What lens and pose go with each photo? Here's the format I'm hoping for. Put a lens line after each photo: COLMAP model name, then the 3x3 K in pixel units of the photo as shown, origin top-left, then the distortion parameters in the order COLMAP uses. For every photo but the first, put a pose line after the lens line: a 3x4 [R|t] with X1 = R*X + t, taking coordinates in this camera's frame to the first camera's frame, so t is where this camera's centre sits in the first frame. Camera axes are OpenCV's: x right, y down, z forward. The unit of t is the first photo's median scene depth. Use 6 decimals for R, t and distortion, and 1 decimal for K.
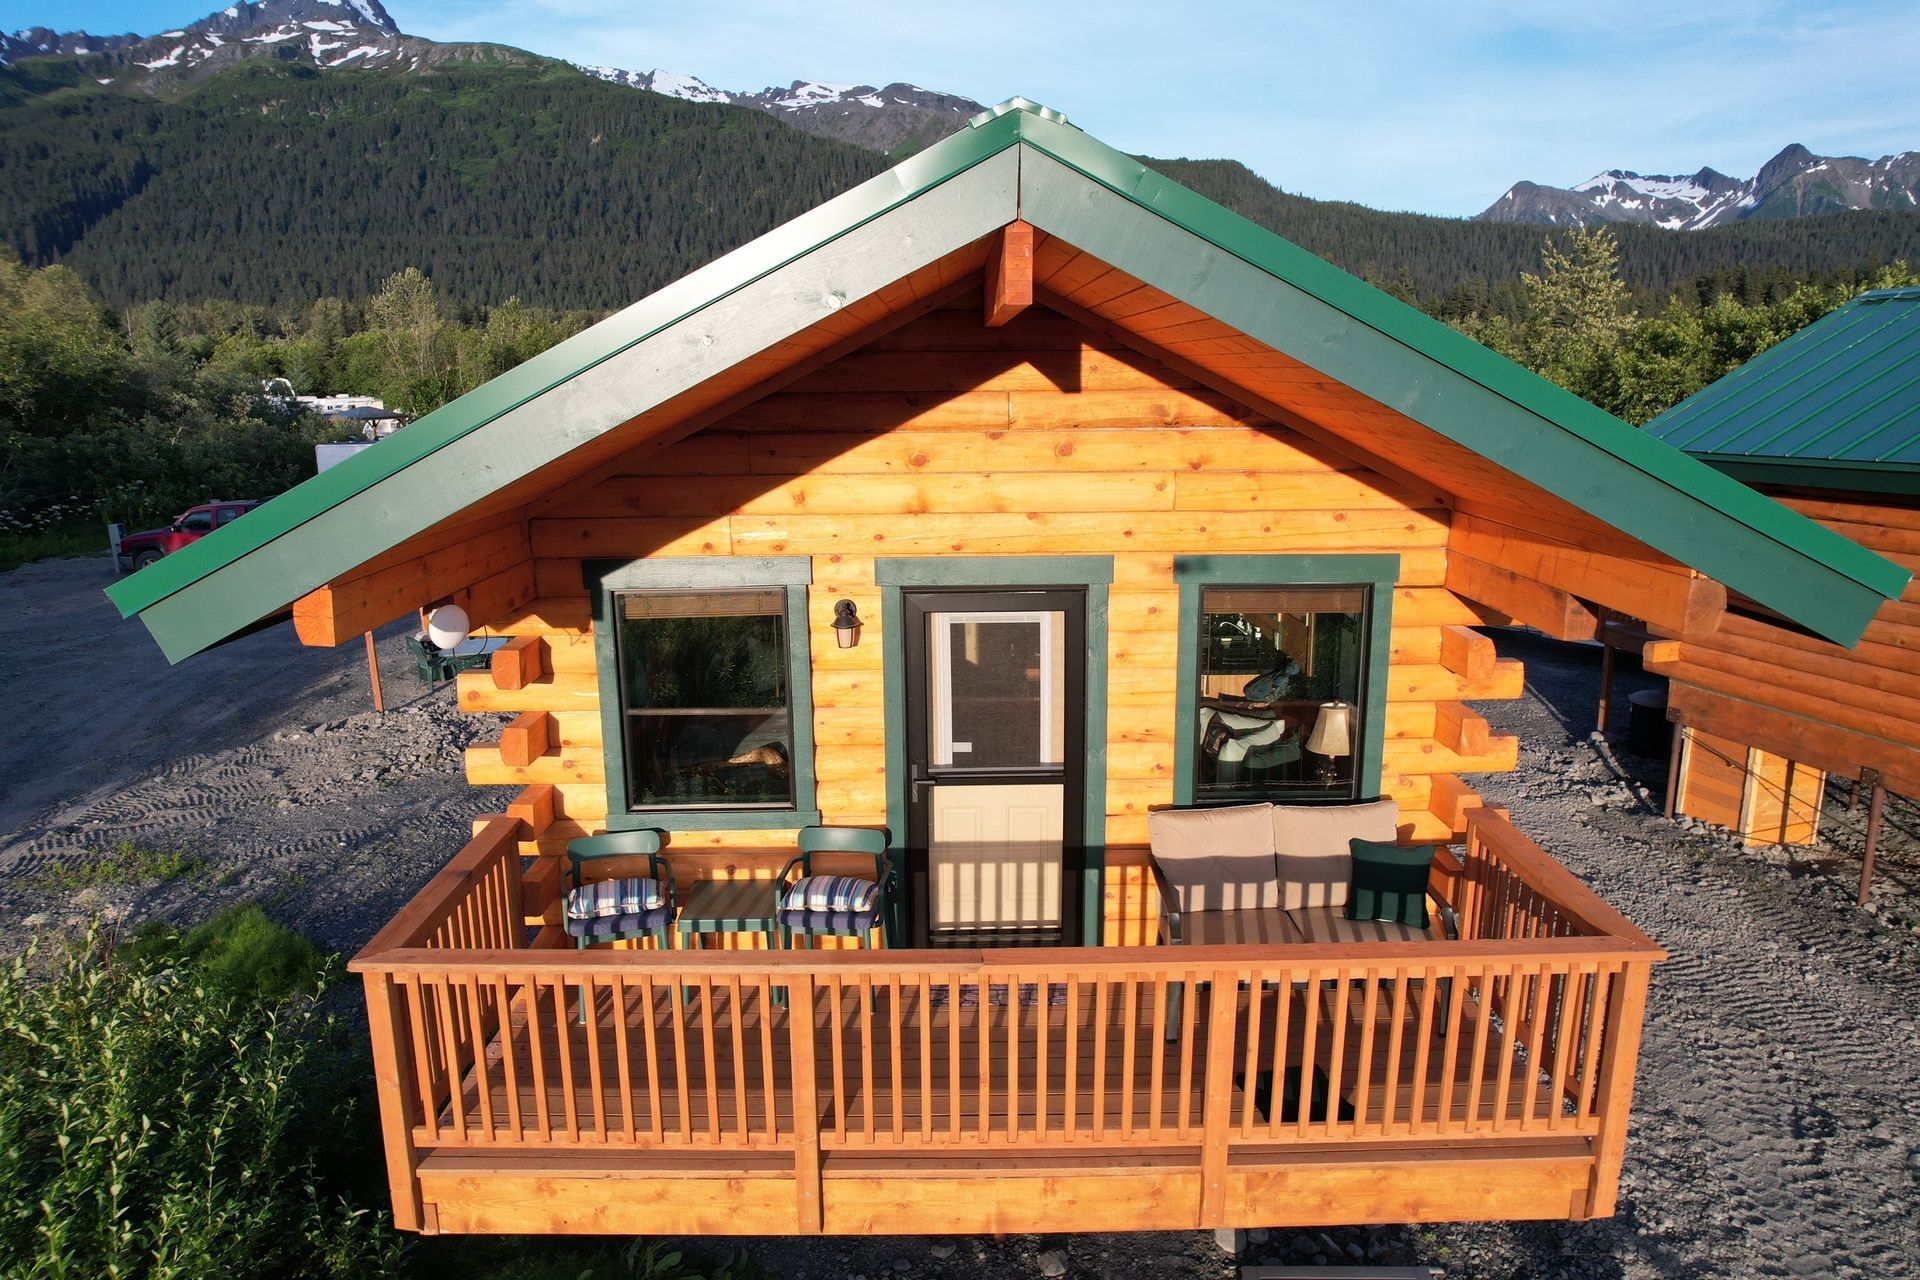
lens RADIAL K [[1241.8, 0, 963.4], [0, 1241.8, 659.4], [0, 0, 1]] dist [-0.073665, 0.077451]
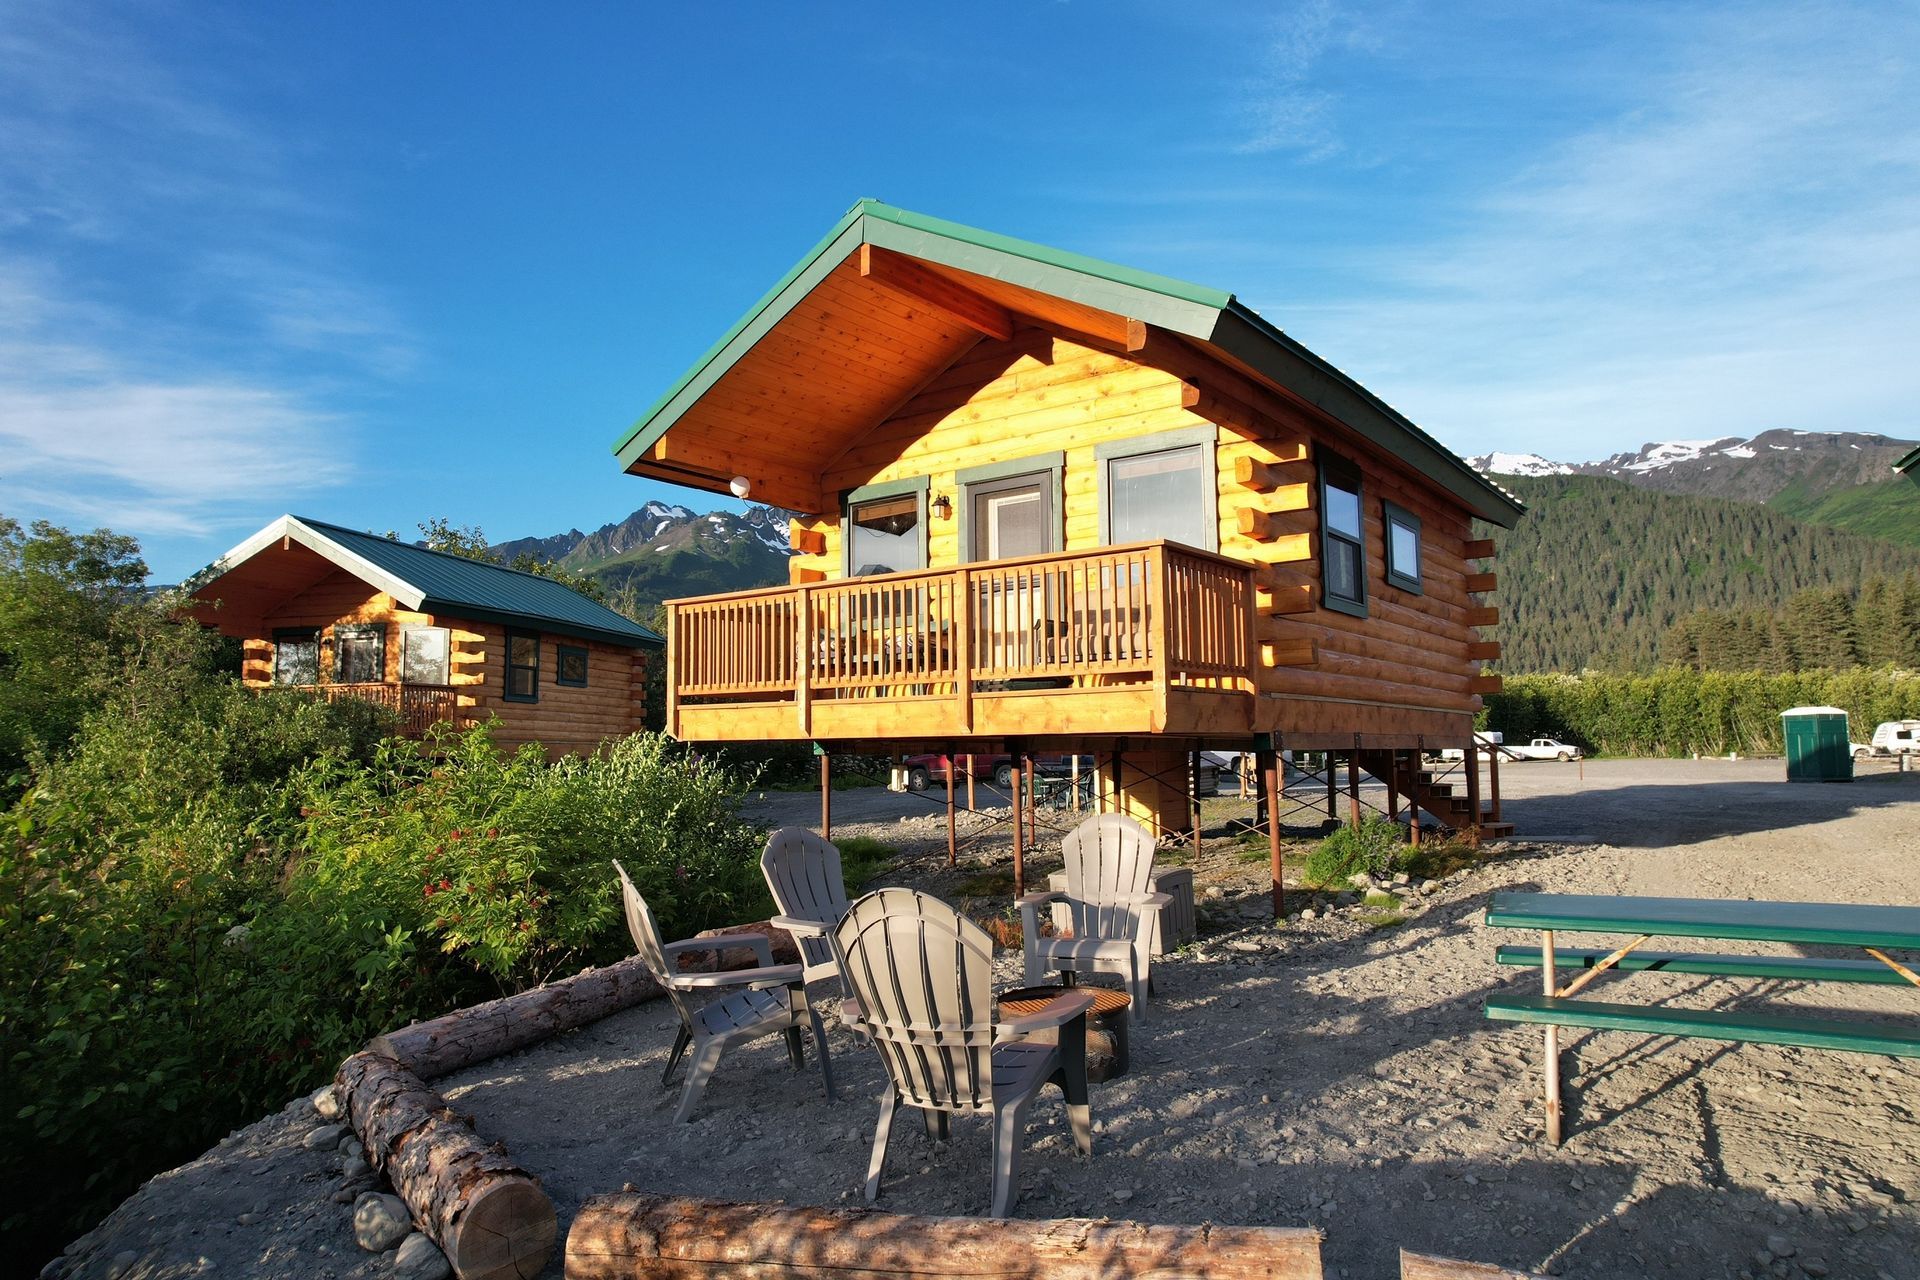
lens RADIAL K [[1241.8, 0, 963.4], [0, 1241.8, 659.4], [0, 0, 1]] dist [-0.073665, 0.077451]
pose [[0.798506, -0.048264, -0.600050, 1.060678], [-0.130024, 0.959424, -0.250197, 0.668199], [0.587778, 0.277804, 0.759830, -0.342835]]
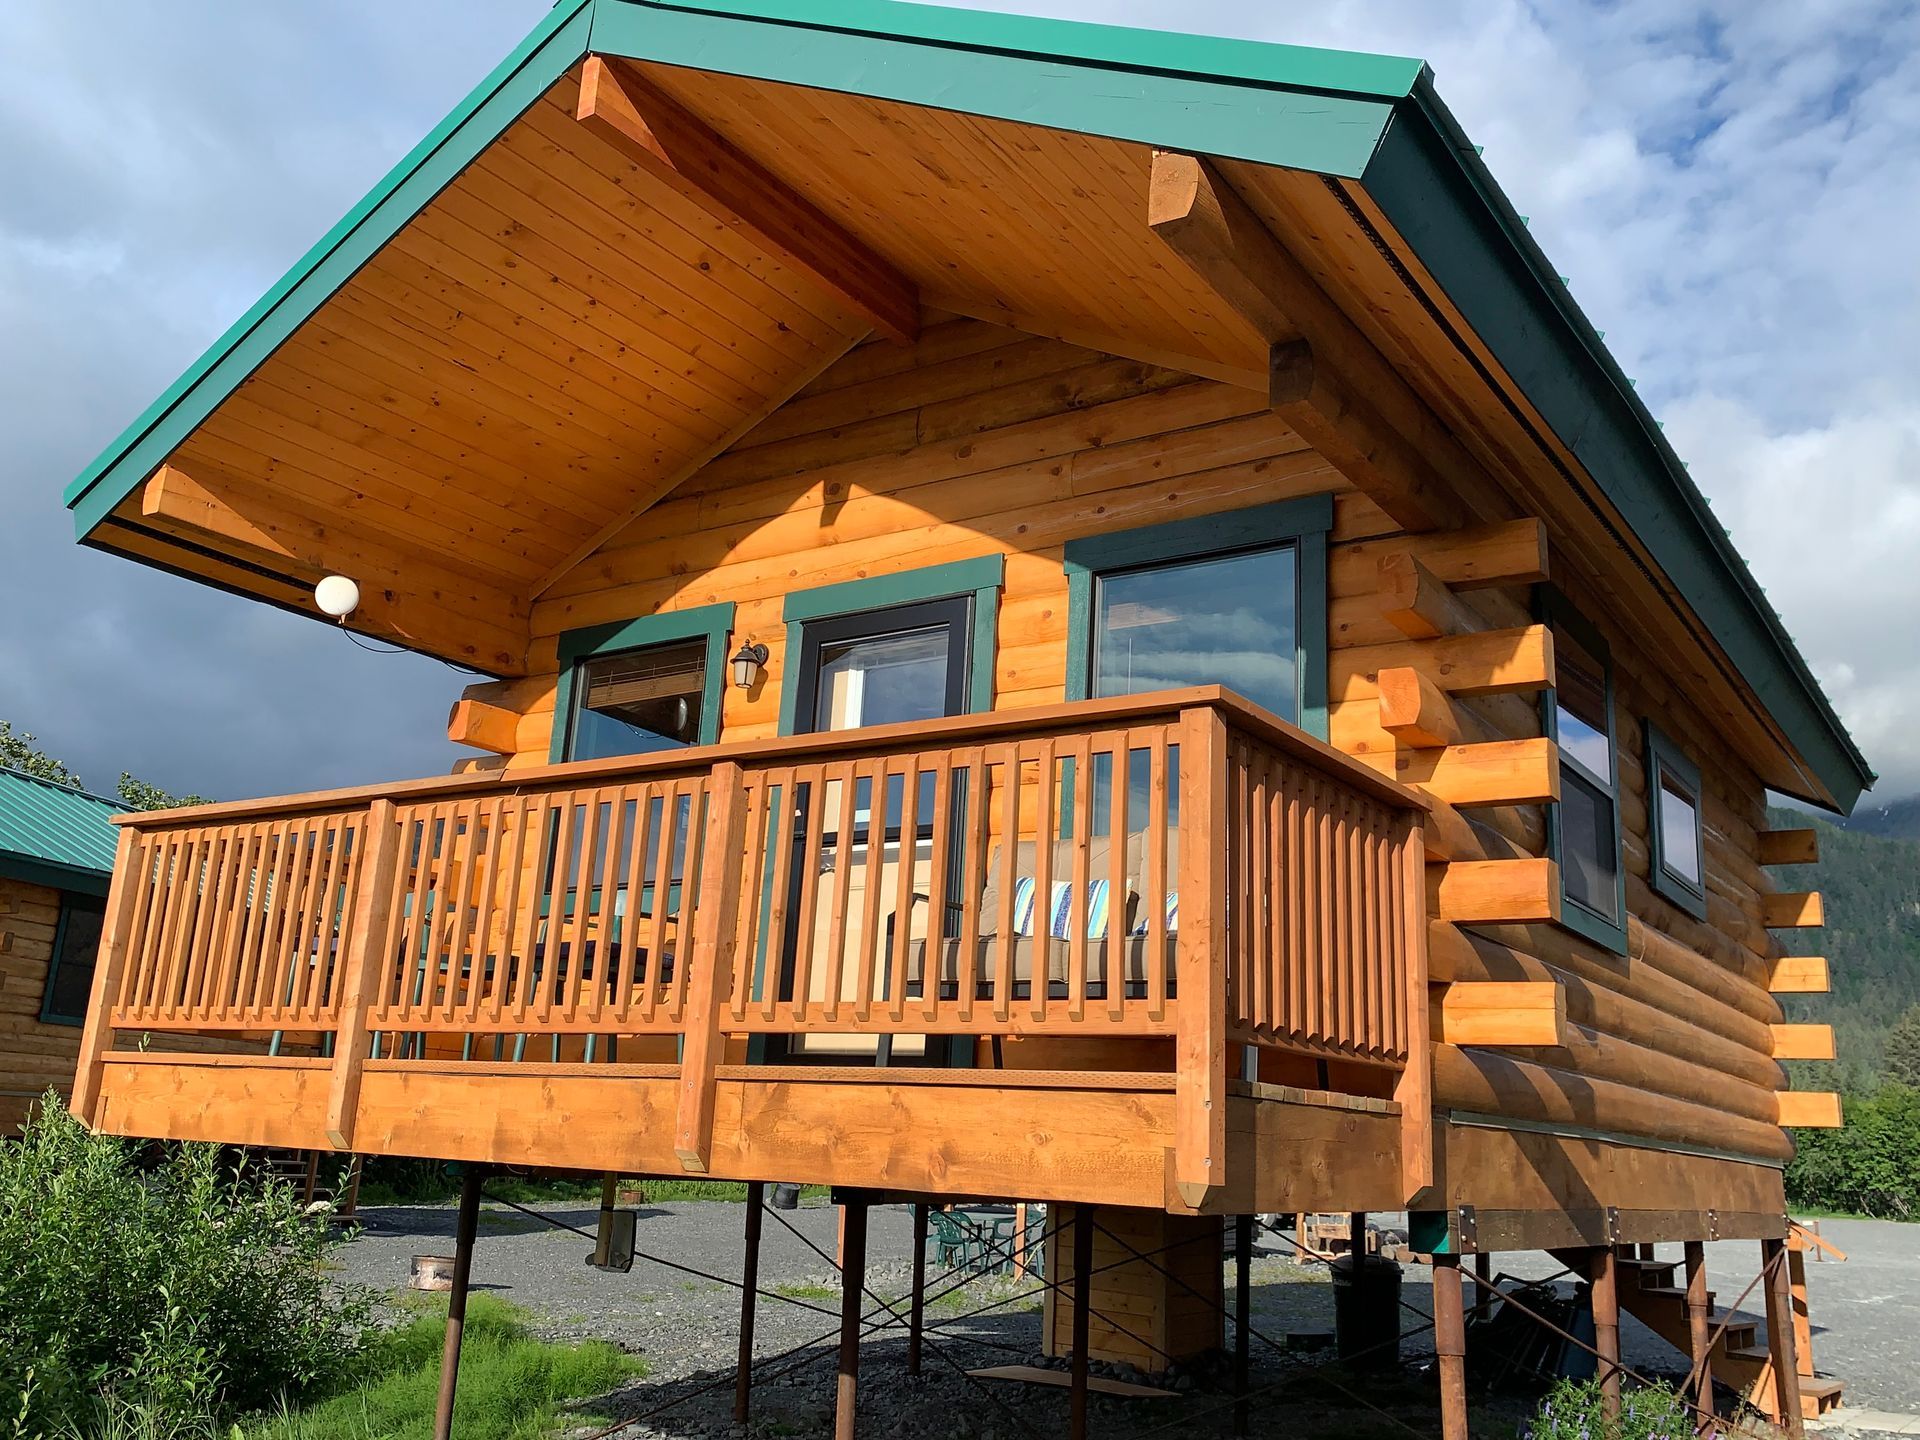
lens RADIAL K [[1662.4, 0, 960.4], [0, 1662.4, 707.3], [0, 0, 1]] dist [0.034959, -0.001592]
pose [[0.821417, -0.097951, -0.561853, 0.728622], [-0.181287, 0.889206, -0.420058, 0.493249], [0.540748, 0.446899, 0.712652, 0.228892]]
